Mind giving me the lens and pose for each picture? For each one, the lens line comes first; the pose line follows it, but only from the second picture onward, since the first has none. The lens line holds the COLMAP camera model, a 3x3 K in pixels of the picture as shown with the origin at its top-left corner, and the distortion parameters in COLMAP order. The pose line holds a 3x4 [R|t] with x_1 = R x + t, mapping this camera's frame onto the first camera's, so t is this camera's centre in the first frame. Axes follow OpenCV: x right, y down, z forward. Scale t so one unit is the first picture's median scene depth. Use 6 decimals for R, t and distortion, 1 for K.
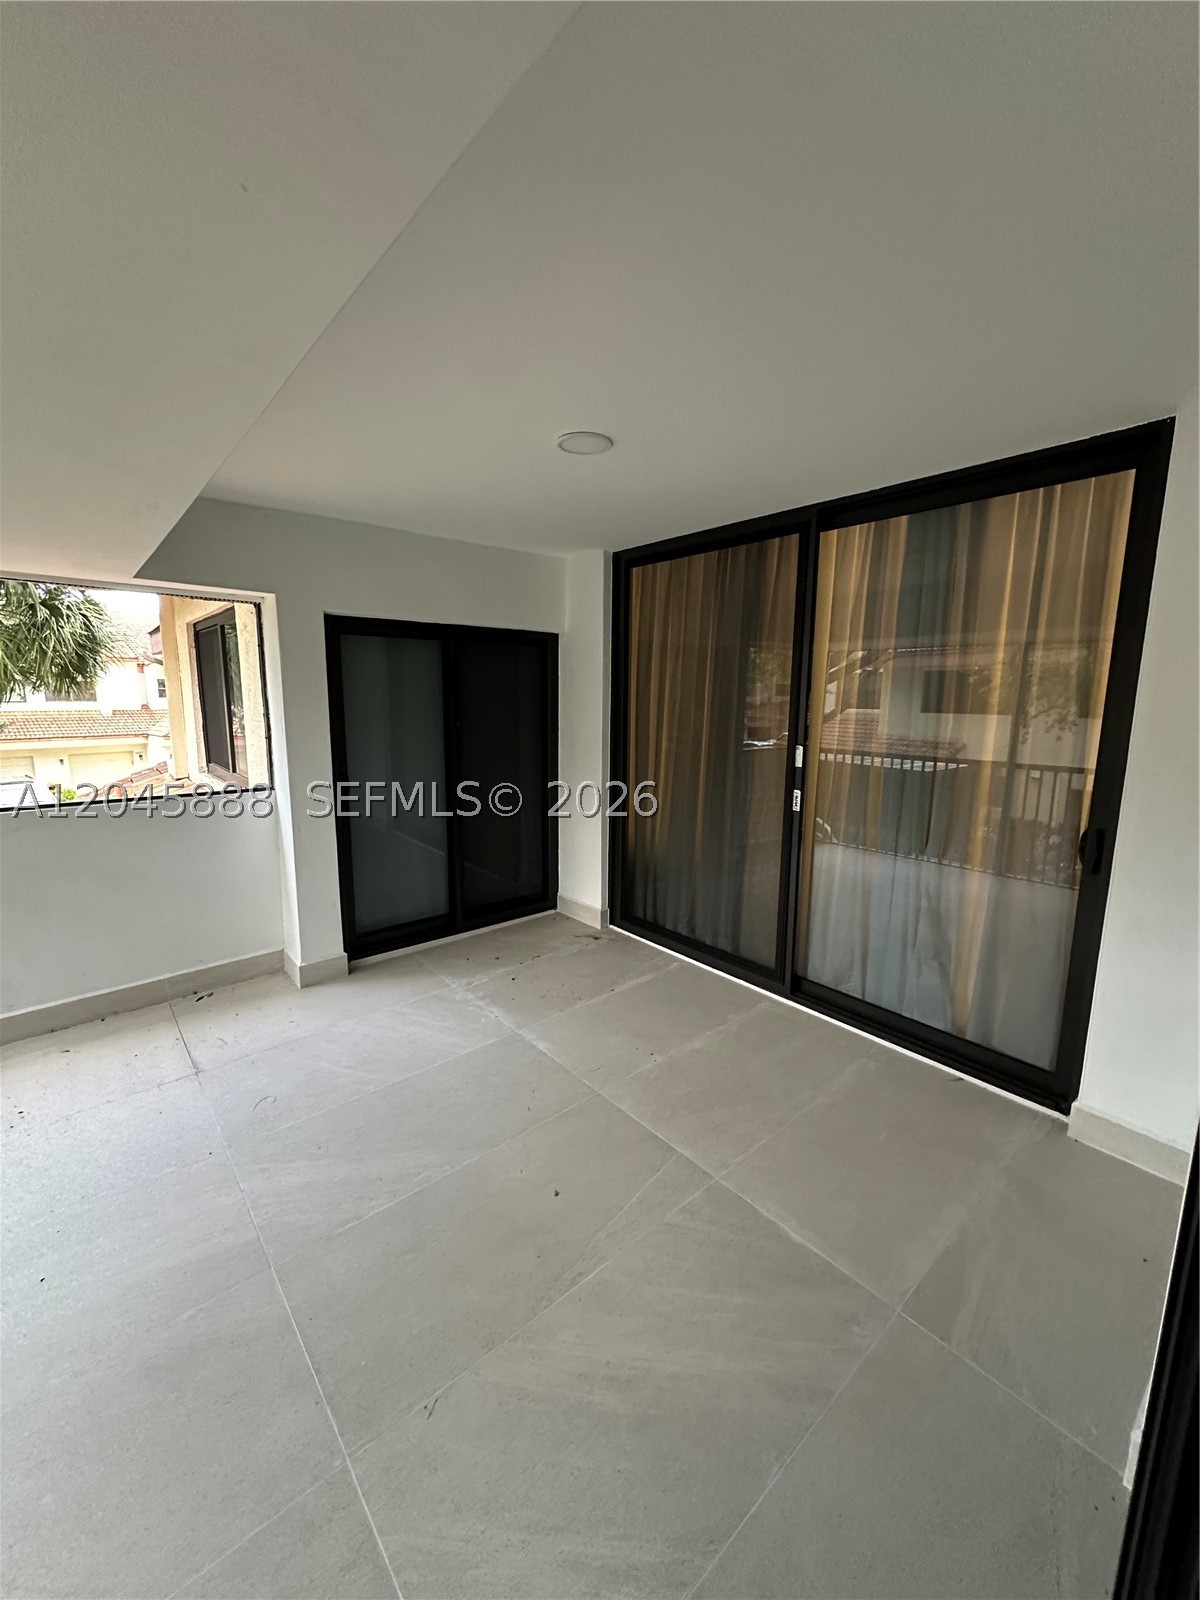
lens RADIAL K [[637.8, 0, 605.0], [0, 637.8, 796.5], [0, 0, 1]] dist [-0.004820, 0.001465]
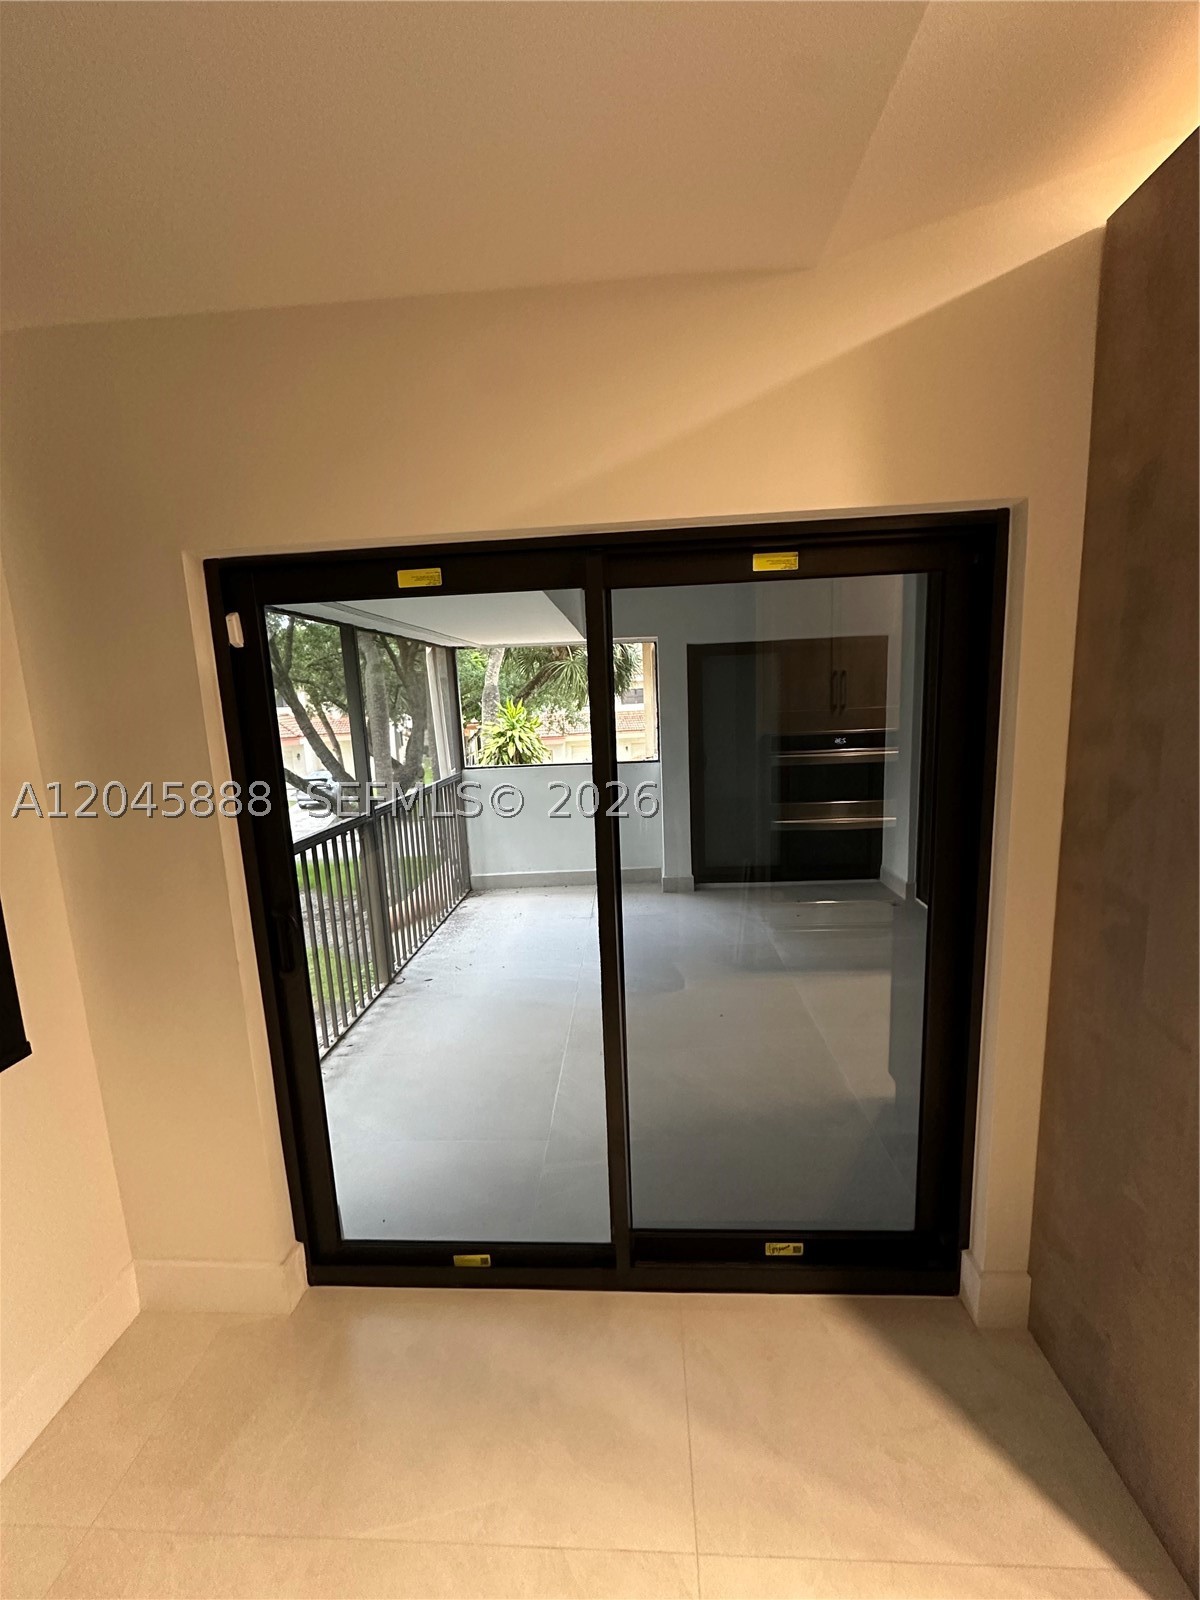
lens RADIAL K [[637.8, 0, 605.1], [0, 637.8, 800.8], [0, 0, 1]] dist [-0.004820, 0.001465]
pose [[0.724405, 0.071573, -0.685649, 0.437364], [-0.059432, 0.997377, 0.041321, 0.026722], [0.686807, 0.010816, 0.726759, -0.200307]]
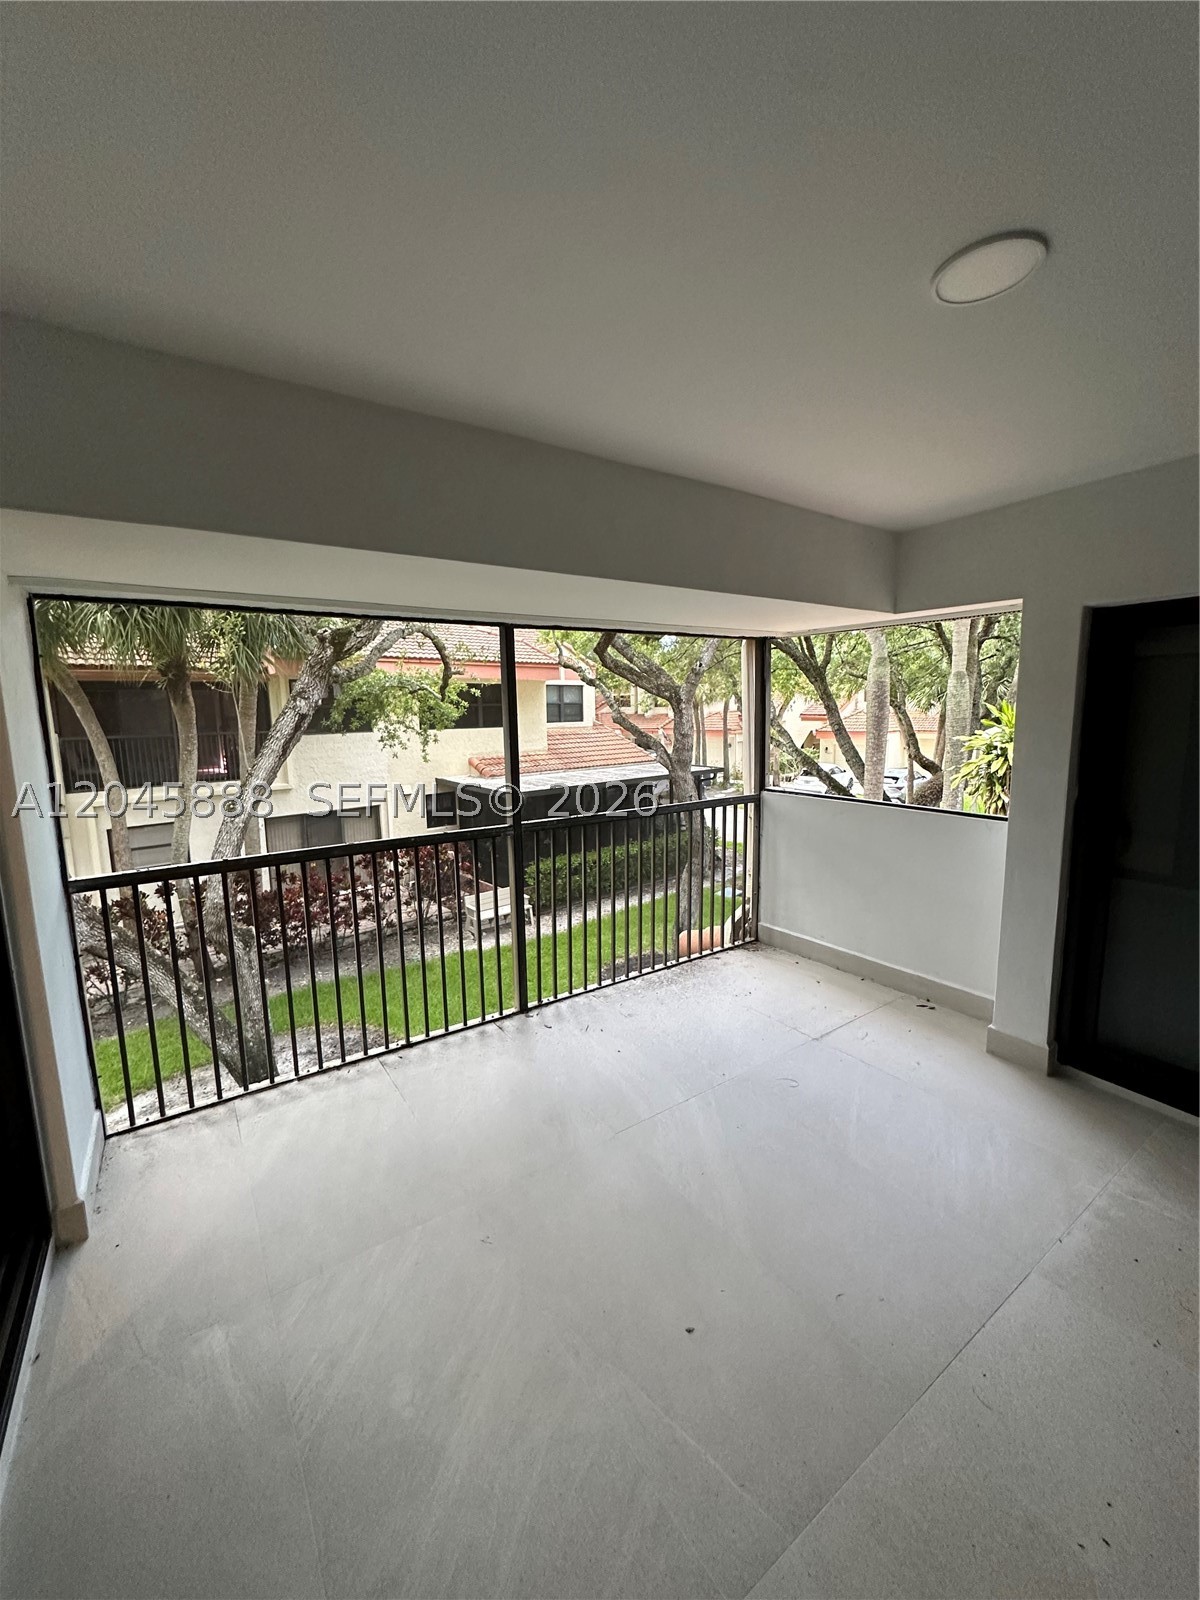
lens RADIAL K [[637.8, 0, 603.9], [0, 637.8, 799.3], [0, 0, 1]] dist [-0.004820, 0.001465]
pose [[-0.112455, 0.130216, -0.985088, 0.376068], [-0.139108, 0.979550, 0.145364, -0.085524], [0.983871, 0.153380, -0.092041, 0.496159]]
